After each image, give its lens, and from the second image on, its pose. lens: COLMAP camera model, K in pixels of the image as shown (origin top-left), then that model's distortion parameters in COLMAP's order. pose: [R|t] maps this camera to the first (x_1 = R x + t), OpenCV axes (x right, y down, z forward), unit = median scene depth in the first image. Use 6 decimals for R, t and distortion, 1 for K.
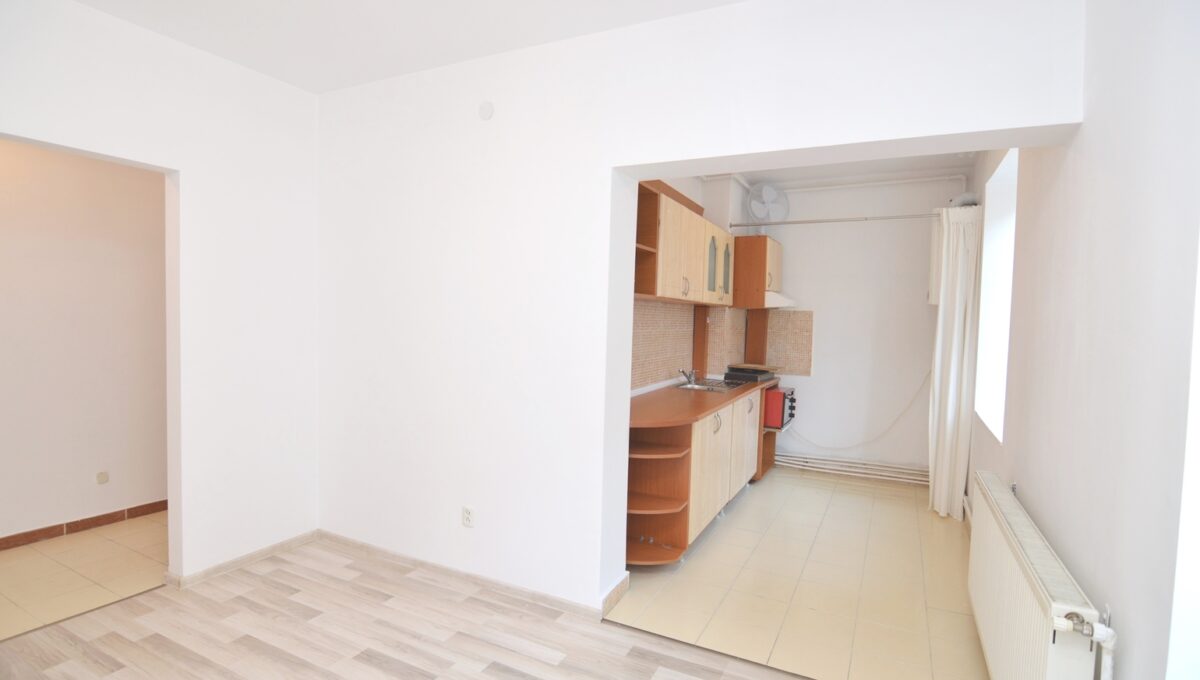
lens RADIAL K [[588.1, 0, 591.8], [0, 588.1, 341.0], [0, 0, 1]] dist [-0.006336, -0.009954]
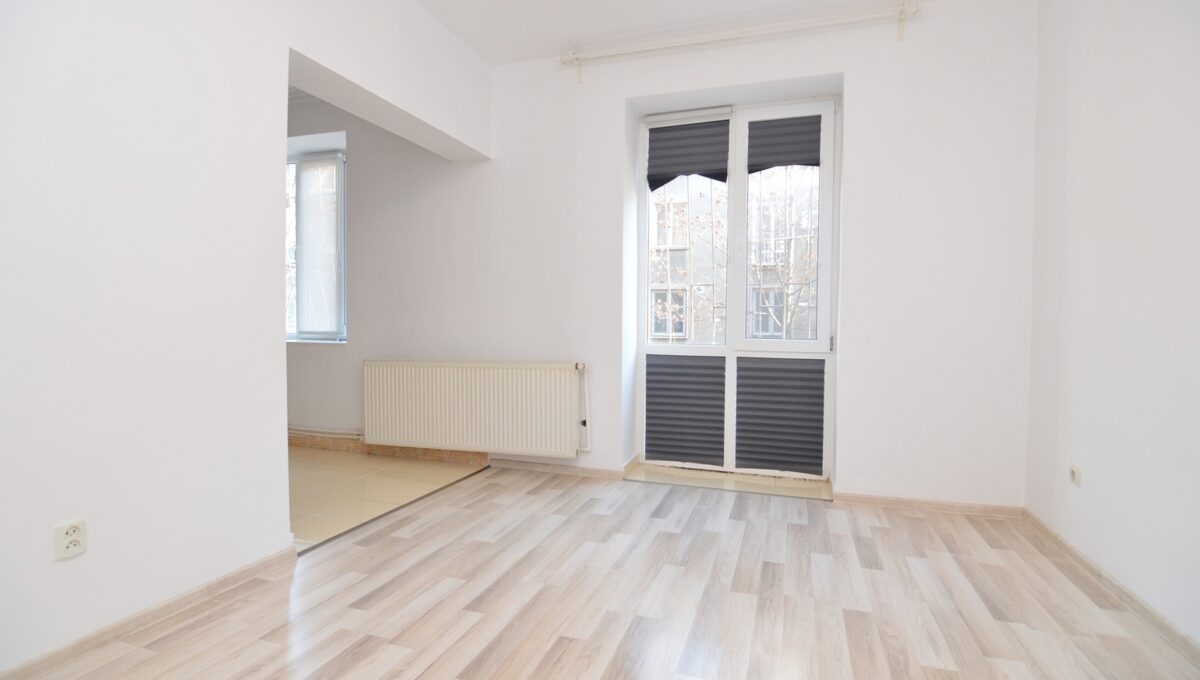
lens RADIAL K [[588.1, 0, 592.7], [0, 588.1, 342.9], [0, 0, 1]] dist [-0.006336, -0.009954]
pose [[-0.144078, -0.059368, 0.987784, -0.560763], [0.031975, 0.997398, 0.064610, 0.067605], [-0.989050, 0.040893, -0.141805, 0.410847]]
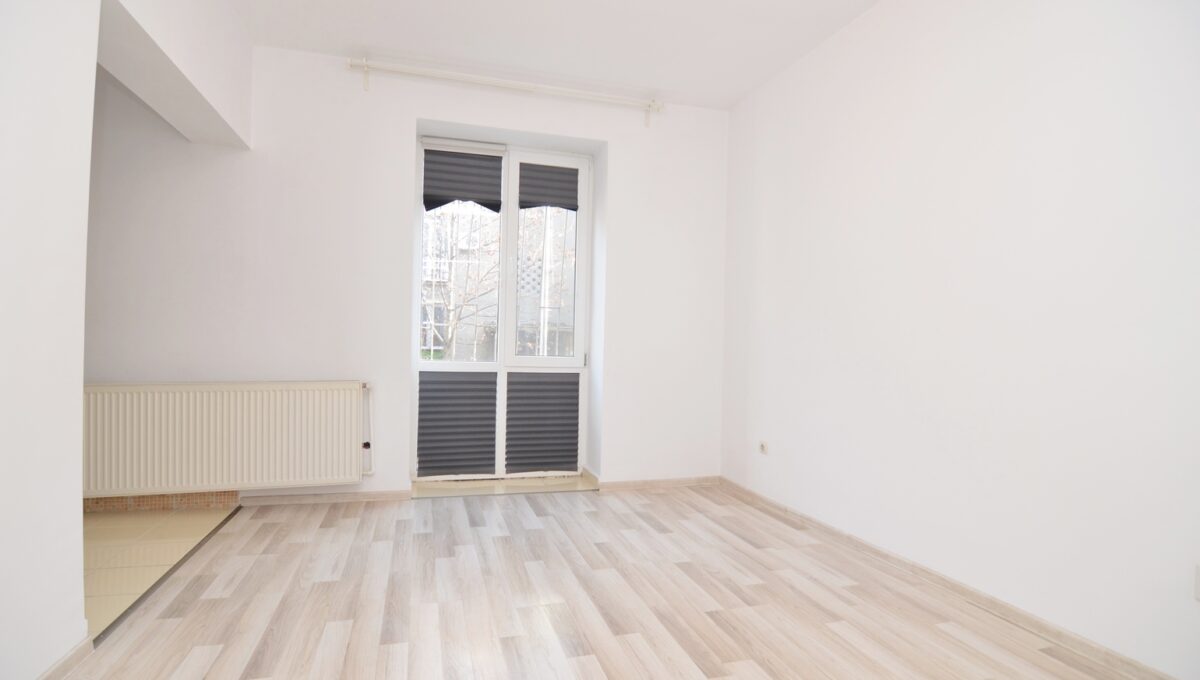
lens RADIAL K [[588.1, 0, 592.8], [0, 588.1, 342.8], [0, 0, 1]] dist [-0.006336, -0.009954]
pose [[-0.686249, -0.040925, 0.726214, -0.520493], [-0.006979, 0.998740, 0.049689, 0.054810], [-0.727333, 0.029031, -0.685671, 0.631592]]
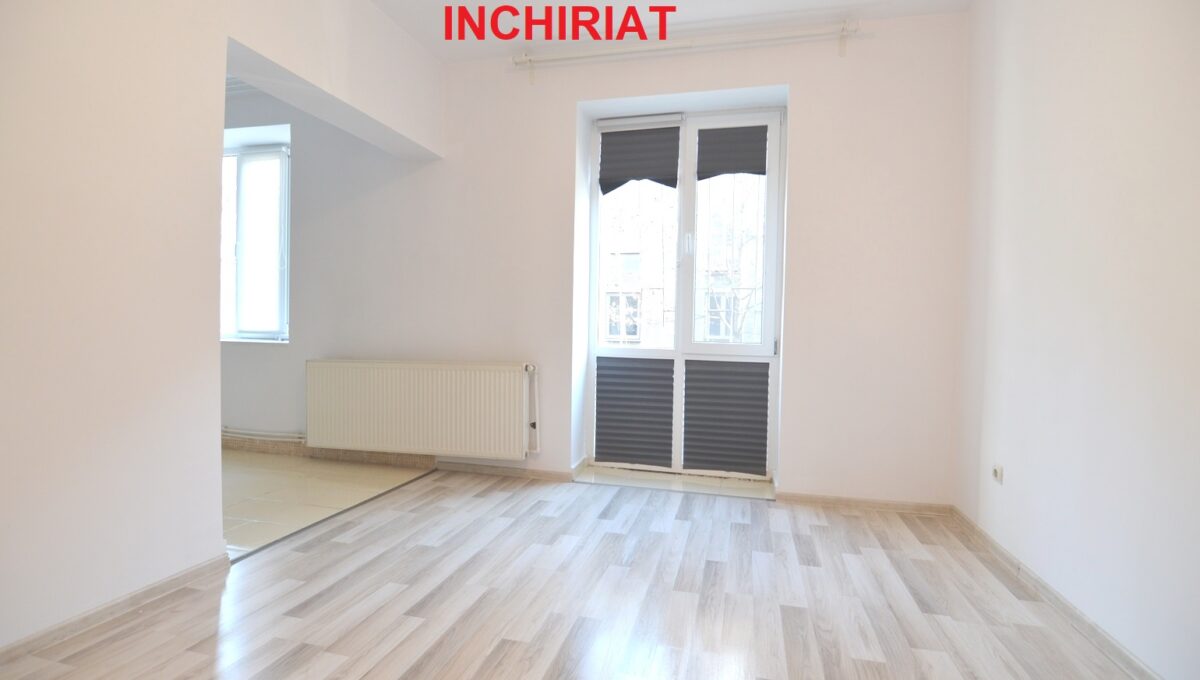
lens RADIAL K [[588.1, 0, 592.4], [0, 588.1, 342.7], [0, 0, 1]] dist [-0.006336, -0.009954]
pose [[-0.217356, -0.056791, 0.974439, -0.564030], [0.018779, 0.997878, 0.062345, 0.067759], [-0.975912, 0.031850, -0.215828, 0.403676]]
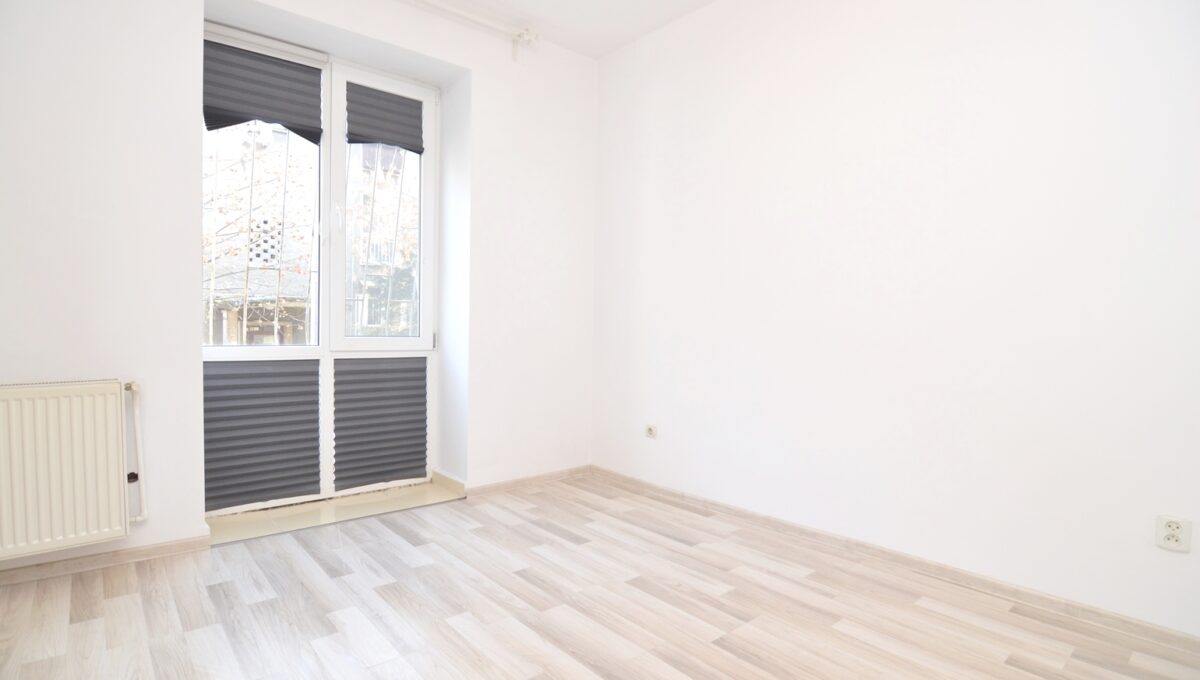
lens RADIAL K [[588.1, 0, 593.2], [0, 588.1, 343.8], [0, 0, 1]] dist [-0.006336, -0.009954]
pose [[-0.924383, -0.051657, 0.377953, -0.300938], [-0.021825, 0.996327, 0.082797, 0.065665], [-0.380842, 0.068287, -0.922115, 0.625013]]
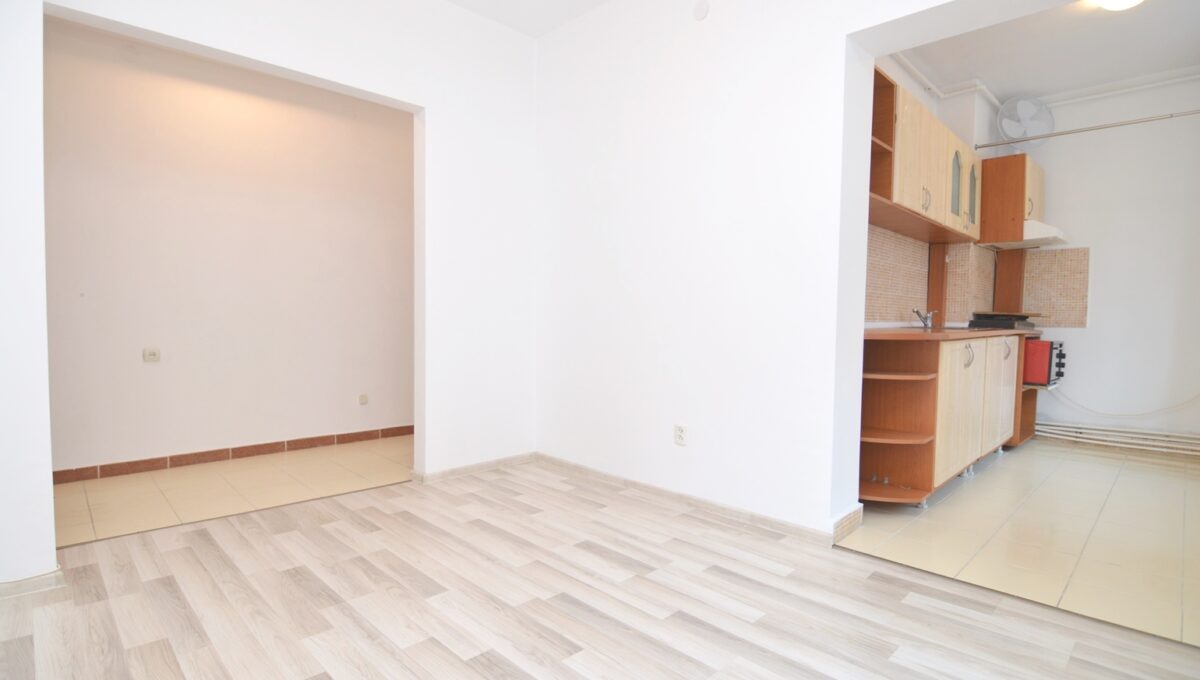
lens RADIAL K [[588.1, 0, 594.1], [0, 588.1, 341.4], [0, 0, 1]] dist [-0.006336, -0.009954]
pose [[0.950441, 0.000828, -0.310903, -0.031539], [-0.002865, 0.999977, -0.006096, 0.105757], [0.310890, 0.006685, 0.950422, 0.022593]]
